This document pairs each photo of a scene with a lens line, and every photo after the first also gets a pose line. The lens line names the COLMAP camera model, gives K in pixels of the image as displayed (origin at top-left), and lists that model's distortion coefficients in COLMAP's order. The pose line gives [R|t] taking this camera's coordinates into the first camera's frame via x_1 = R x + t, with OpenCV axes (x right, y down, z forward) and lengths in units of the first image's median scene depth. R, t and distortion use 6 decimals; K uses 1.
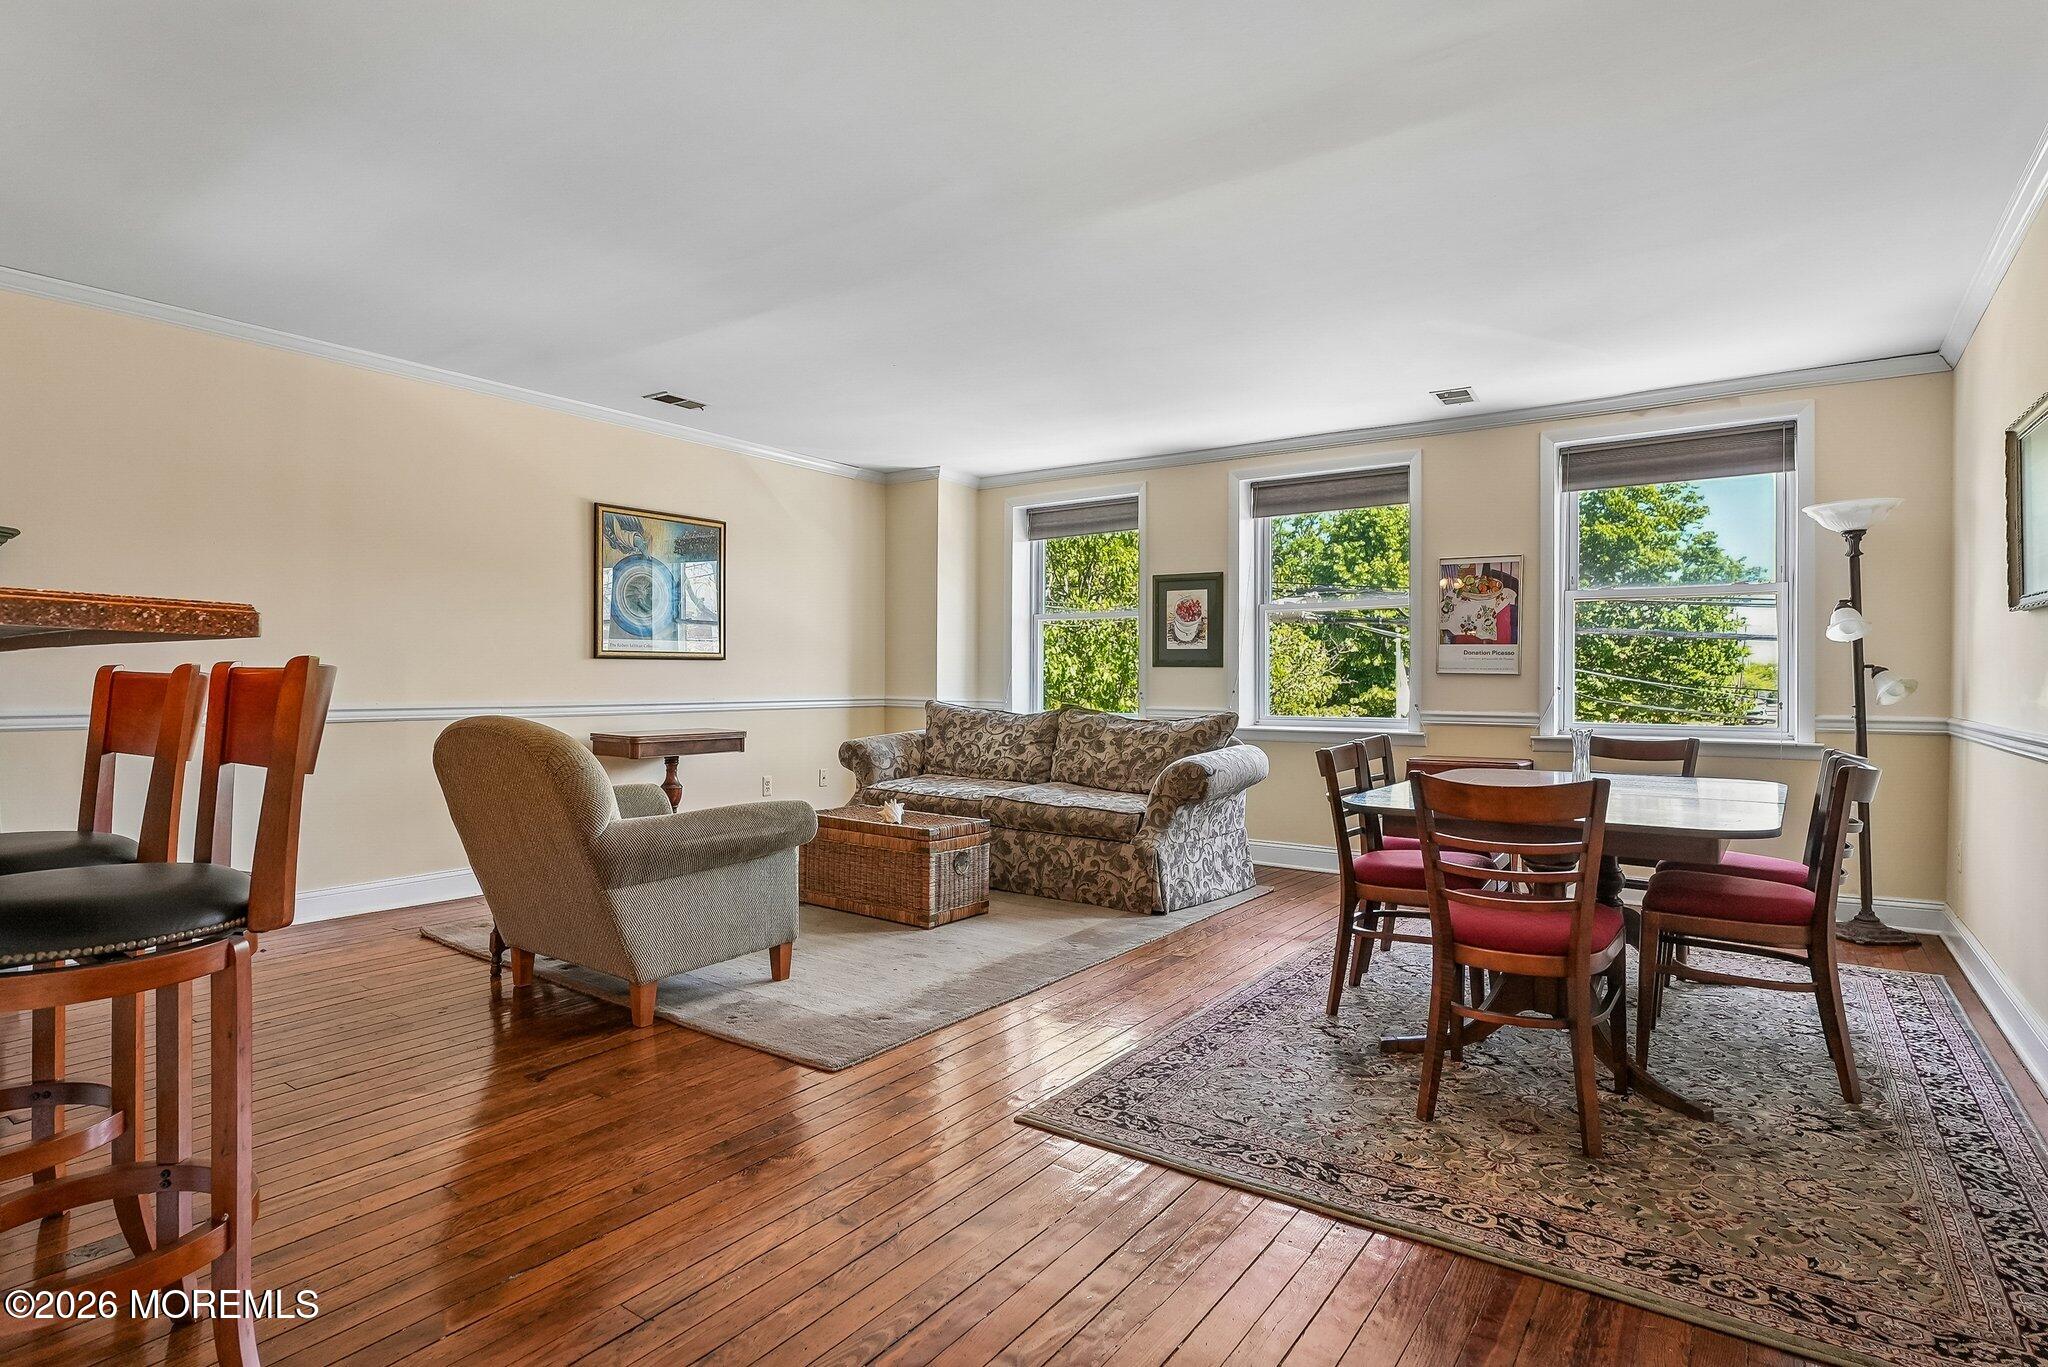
lens RADIAL K [[1044.6, 0, 1024.0], [0, 1044.6, 683.5], [0, 0, 1]] dist [0.004840, 0.000141]
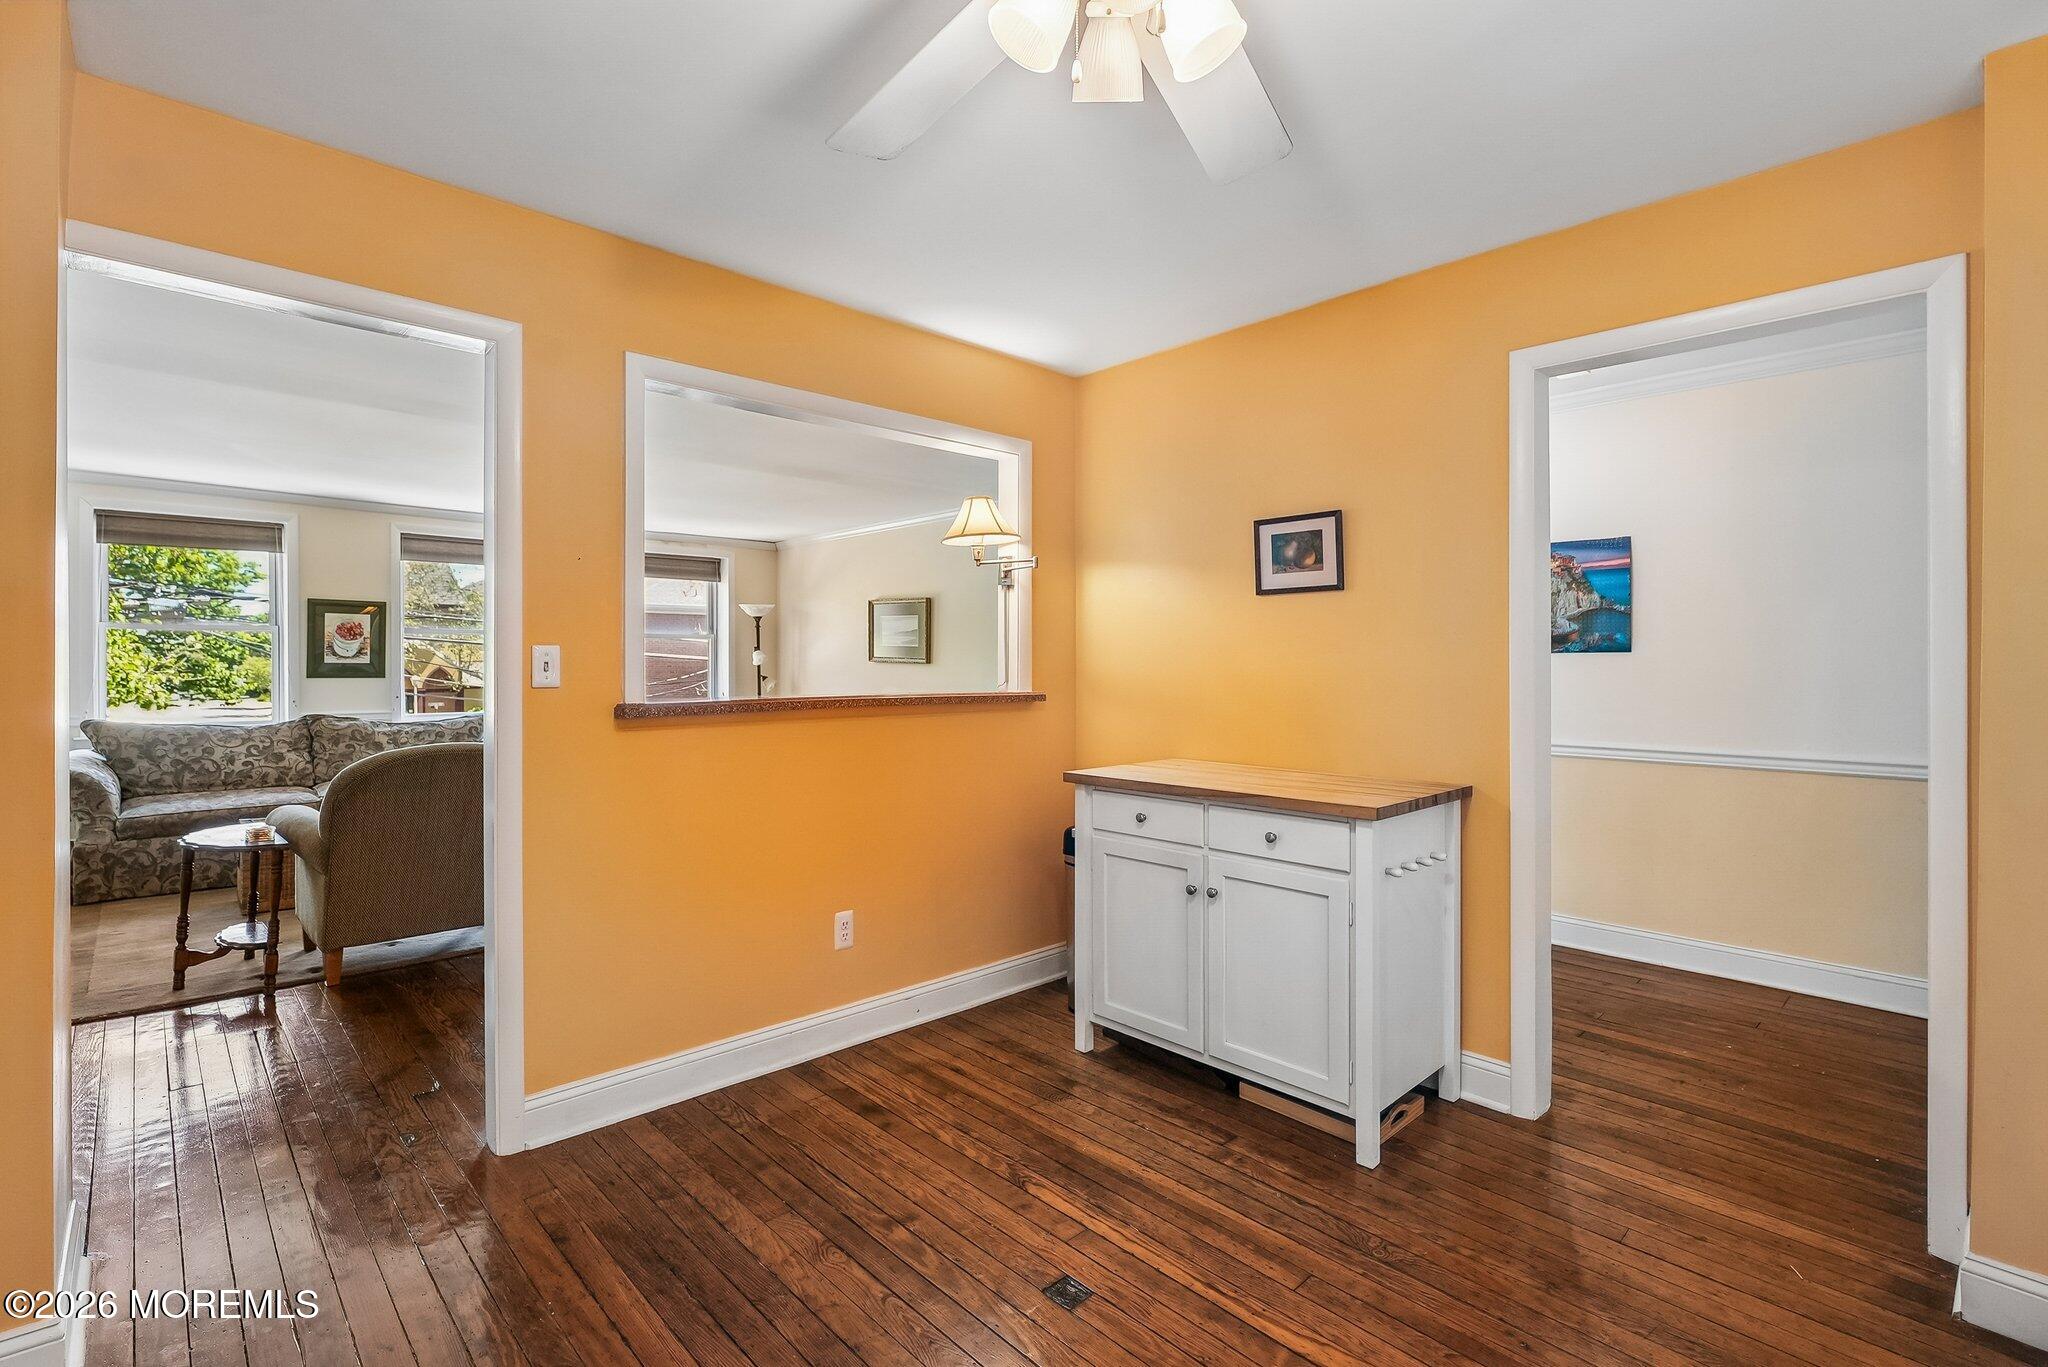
lens RADIAL K [[927.2, 0, 1020.5], [0, 927.2, 662.5], [0, 0, 1]] dist [-0.000343, -0.000461]
pose [[0.186380, -0.005479, 0.982463, -0.909490], [0.002724, 0.999983, 0.005060, -0.044840], [-0.982474, 0.001733, 0.186391, 0.049502]]
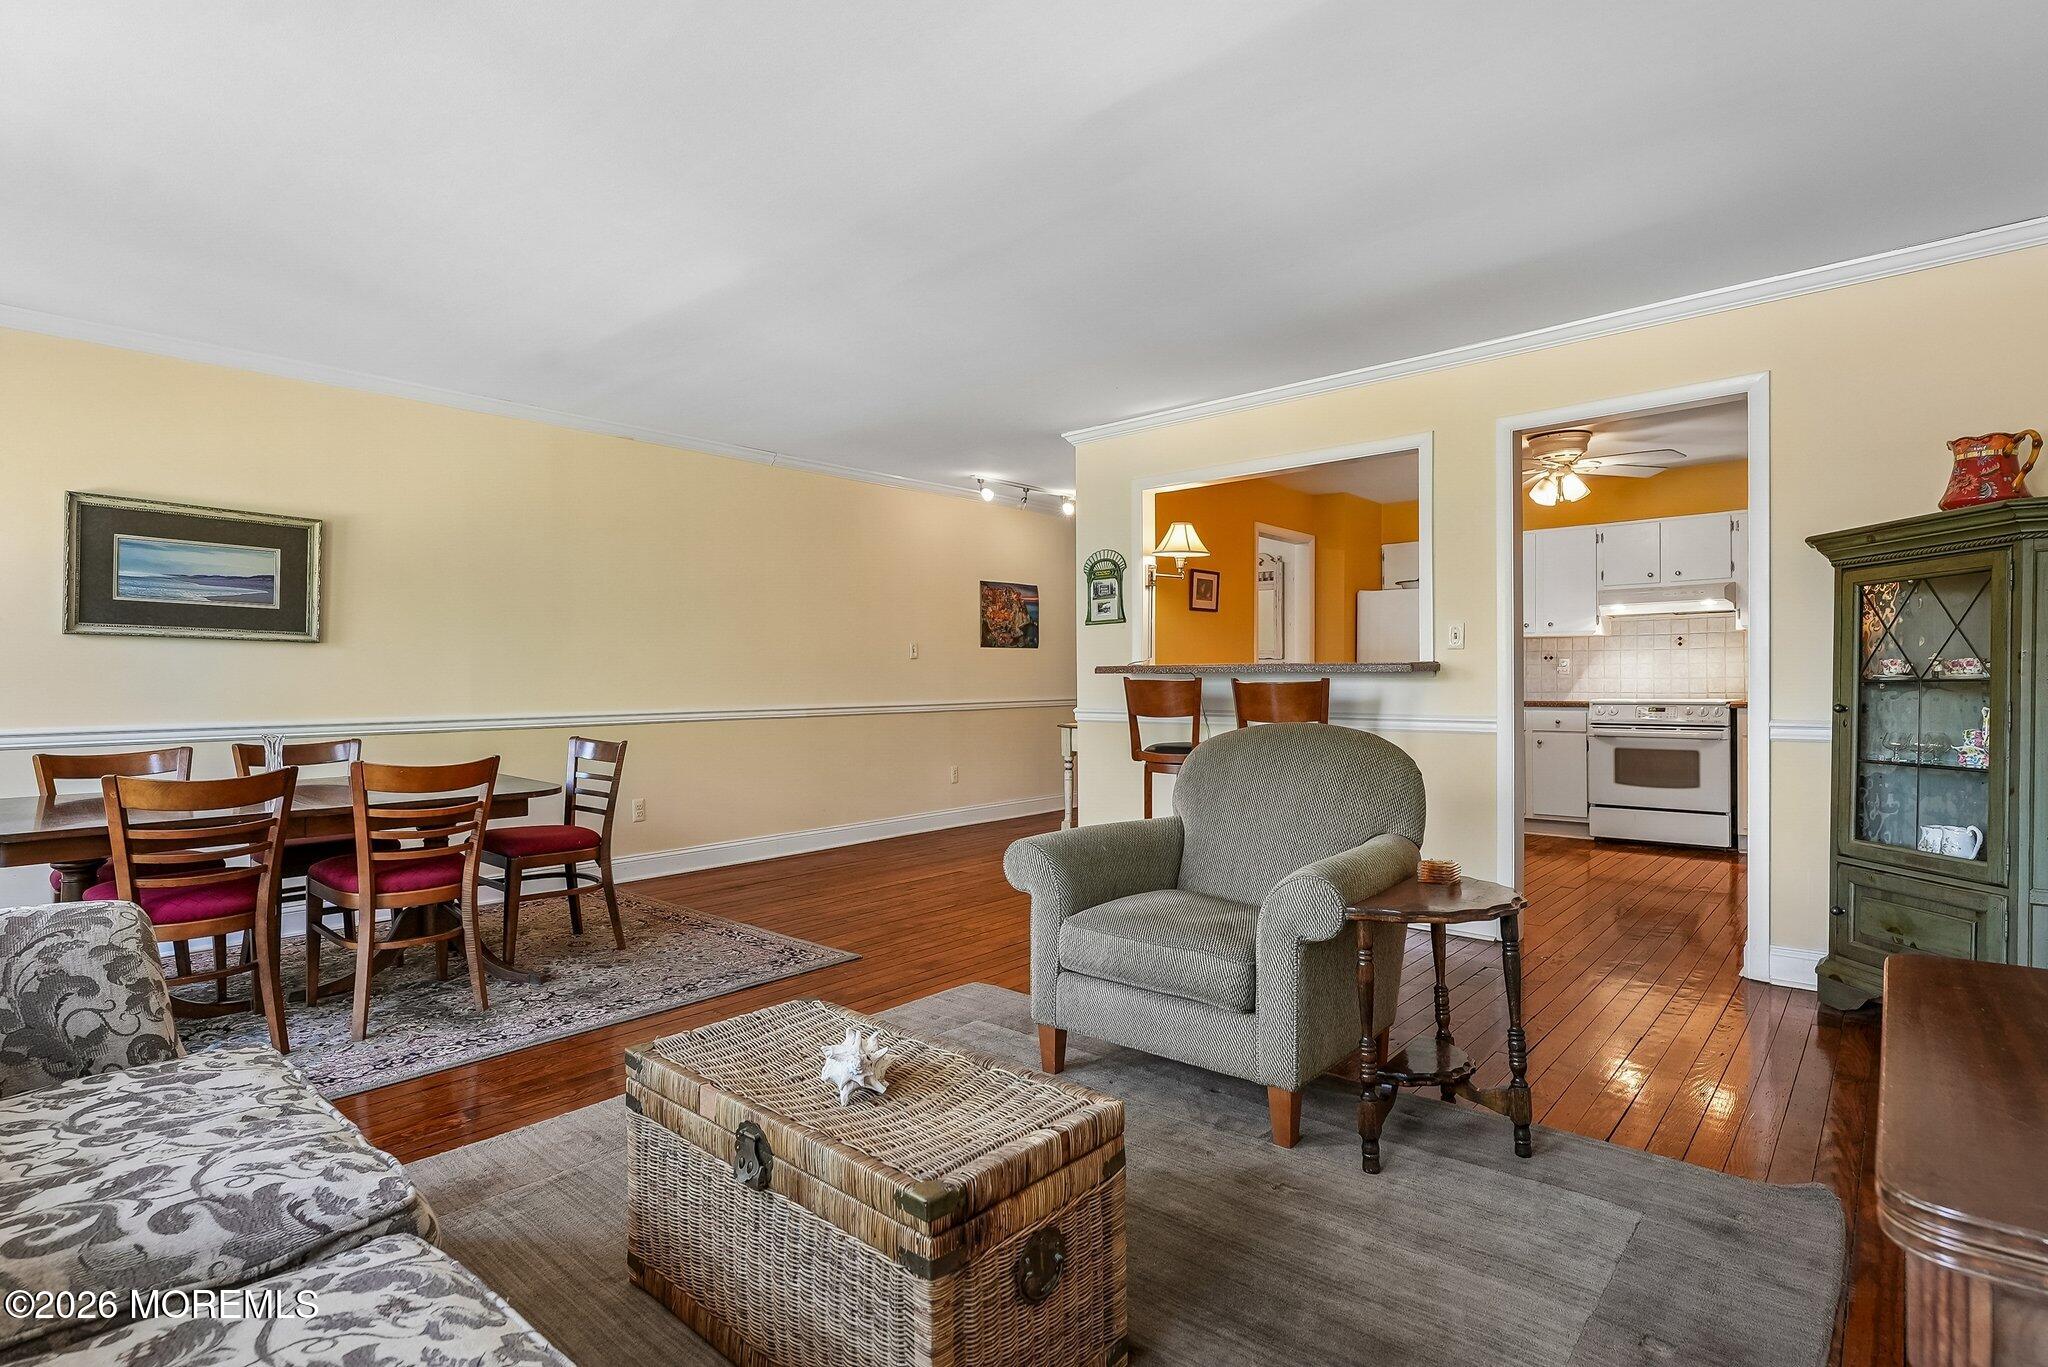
lens RADIAL K [[1001.8, 0, 1018.4], [0, 1001.8, 669.1], [0, 0, 1]] dist [-0.002274, -0.000466]
pose [[-0.994235, -0.000244, 0.107218, -0.212910], [-0.000582, 0.999995, -0.003116, -0.012414], [-0.107217, -0.003161, -0.994231, 1.197470]]
